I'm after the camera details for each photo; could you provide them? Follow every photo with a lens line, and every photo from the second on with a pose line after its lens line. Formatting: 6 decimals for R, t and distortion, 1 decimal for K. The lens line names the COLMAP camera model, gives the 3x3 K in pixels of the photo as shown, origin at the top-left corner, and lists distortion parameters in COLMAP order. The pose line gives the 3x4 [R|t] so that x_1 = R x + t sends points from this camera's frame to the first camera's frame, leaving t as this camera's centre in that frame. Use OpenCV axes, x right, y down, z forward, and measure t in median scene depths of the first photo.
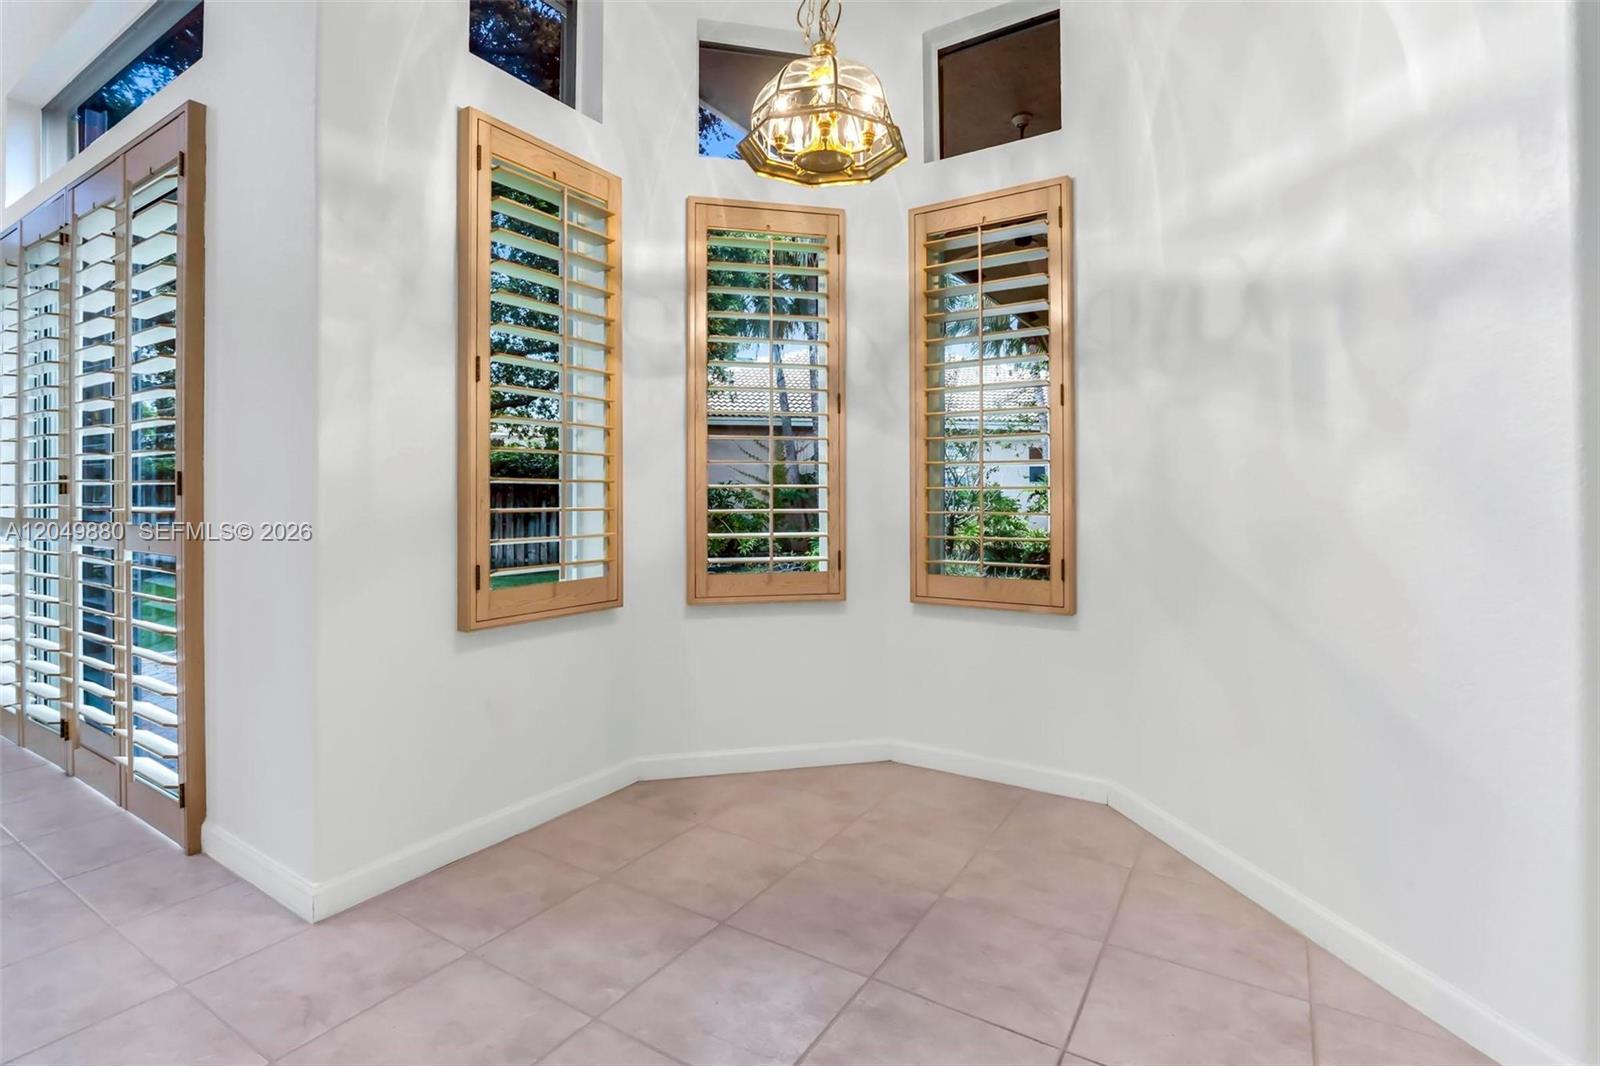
lens RADIAL K [[755.0, 0, 804.2], [0, 755.0, 487.8], [0, 0, 1]] dist [-0.021888, 0.001996]
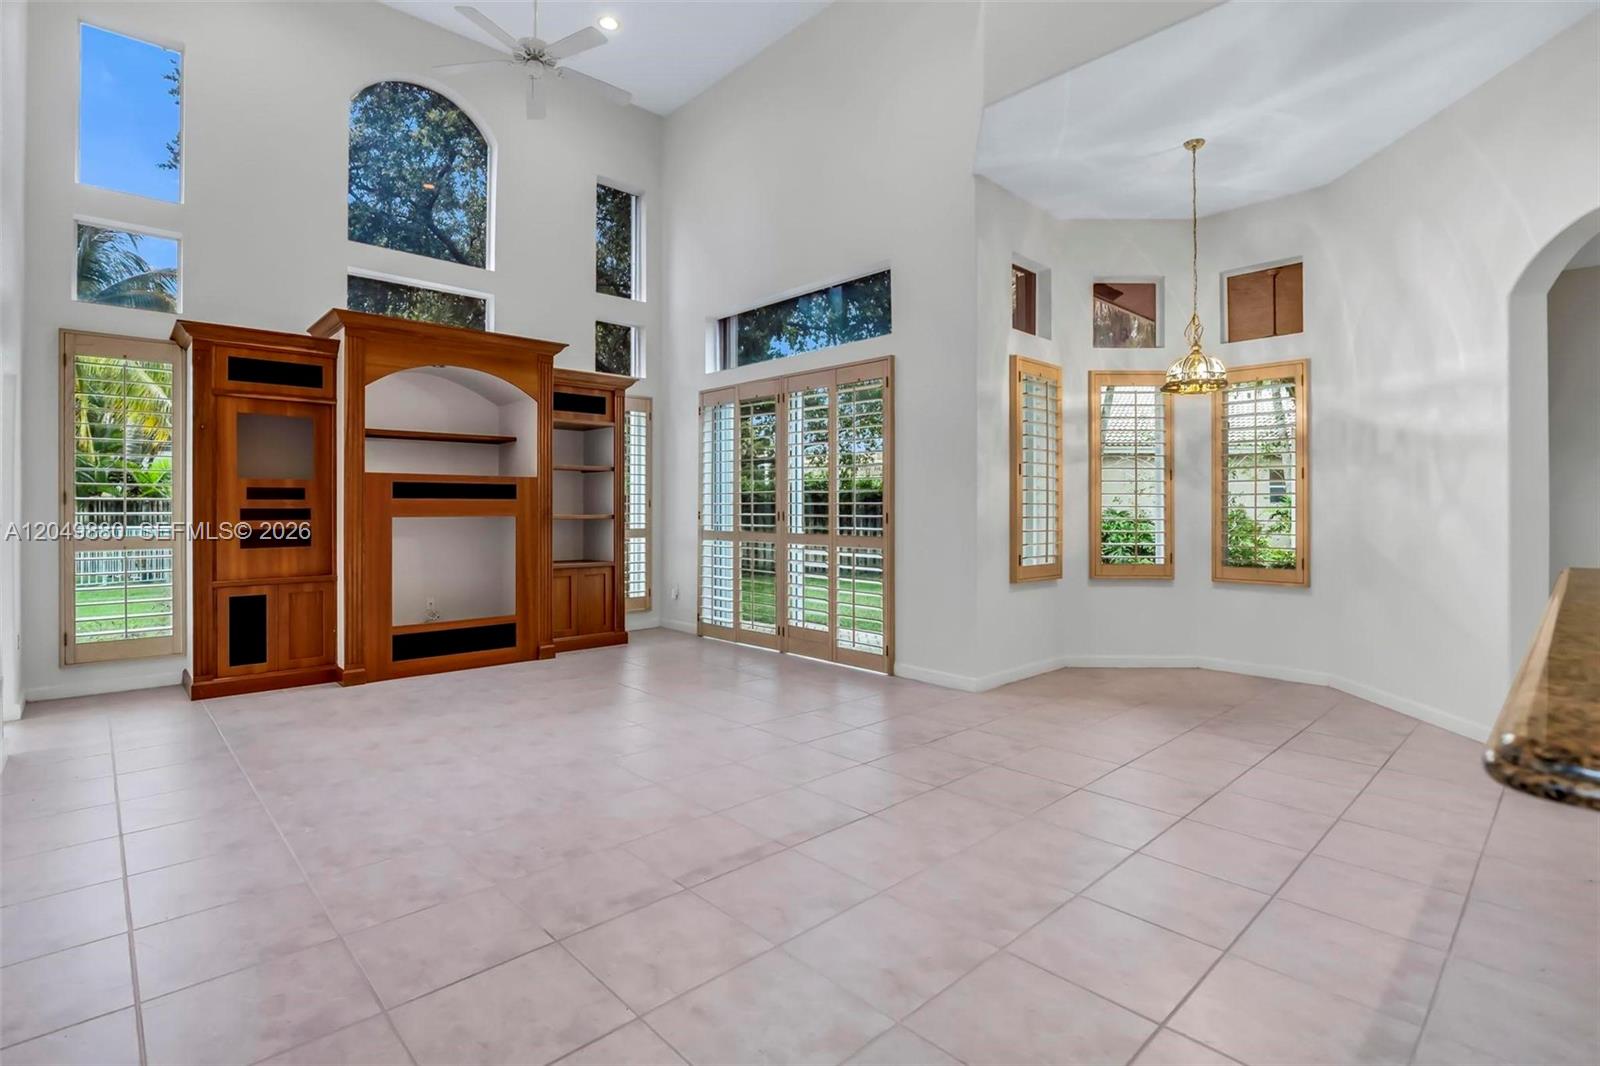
lens RADIAL K [[755.0, 0, 811.8], [0, 755.0, 504.5], [0, 0, 1]] dist [-0.021888, 0.001996]
pose [[0.968006, 0.002000, -0.250917, -0.438328], [-0.001490, 0.999996, 0.002223, -0.049869], [0.250921, -0.001778, 0.968006, -1.300713]]
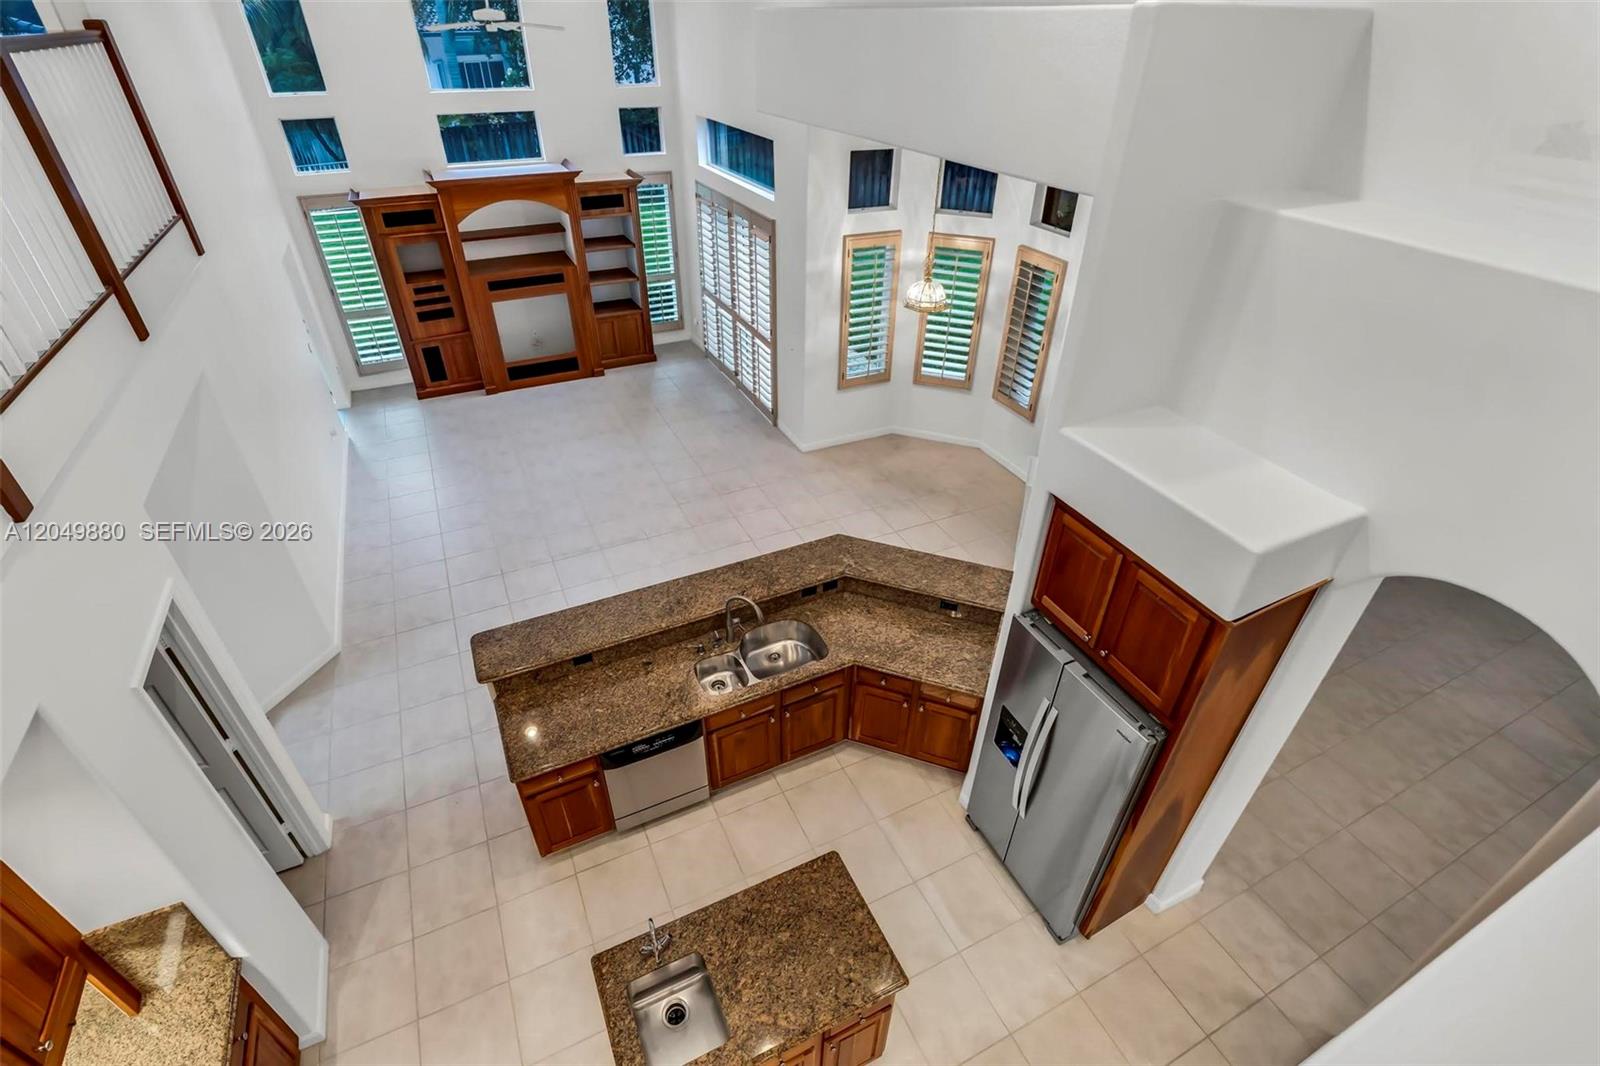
lens RADIAL K [[755.0, 0, 802.1], [0, 755.0, 527.2], [0, 0, 1]] dist [-0.021888, 0.001996]
pose [[0.839474, 0.316186, -0.441938, 1.104808], [-0.009620, 0.821804, 0.569689, -1.216116], [0.543315, -0.473988, 0.692924, -1.754251]]
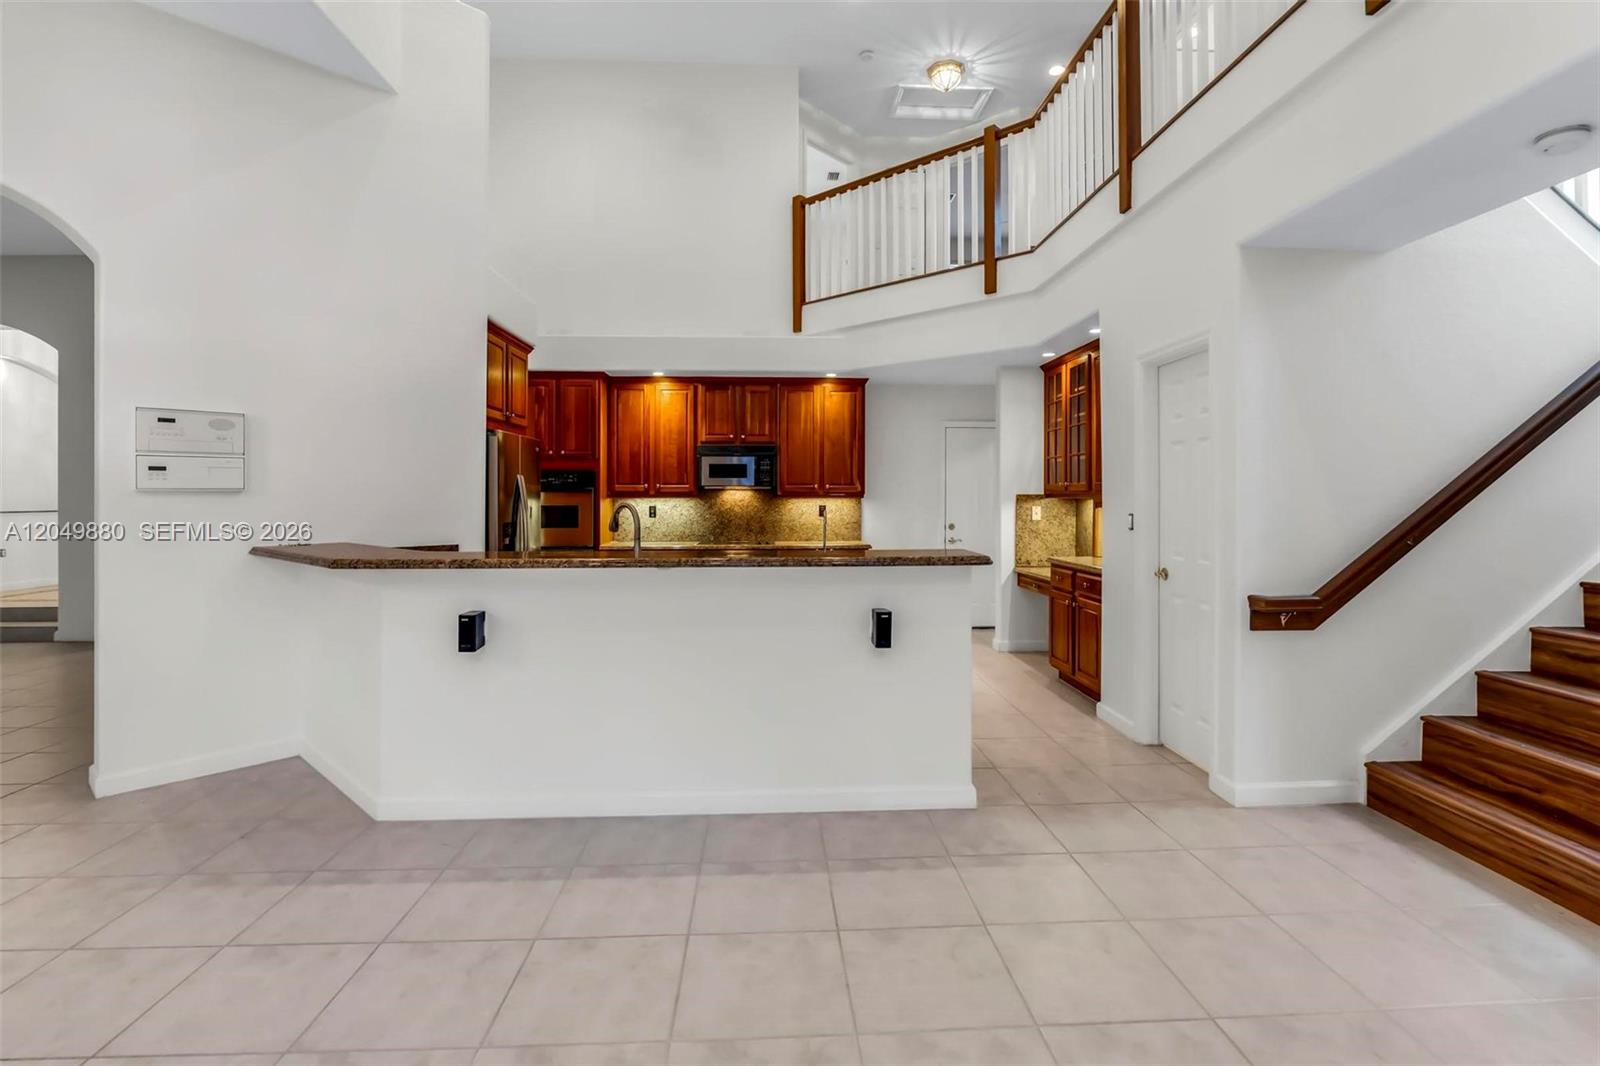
lens RADIAL K [[755.0, 0, 806.7], [0, 755.0, 501.5], [0, 0, 1]] dist [-0.021888, 0.001996]
pose [[-0.571766, -0.002330, 0.820413, -1.091430], [-0.003808, 0.999993, 0.000186, -0.061665], [-0.820408, -0.003018, -0.571771, -0.144850]]
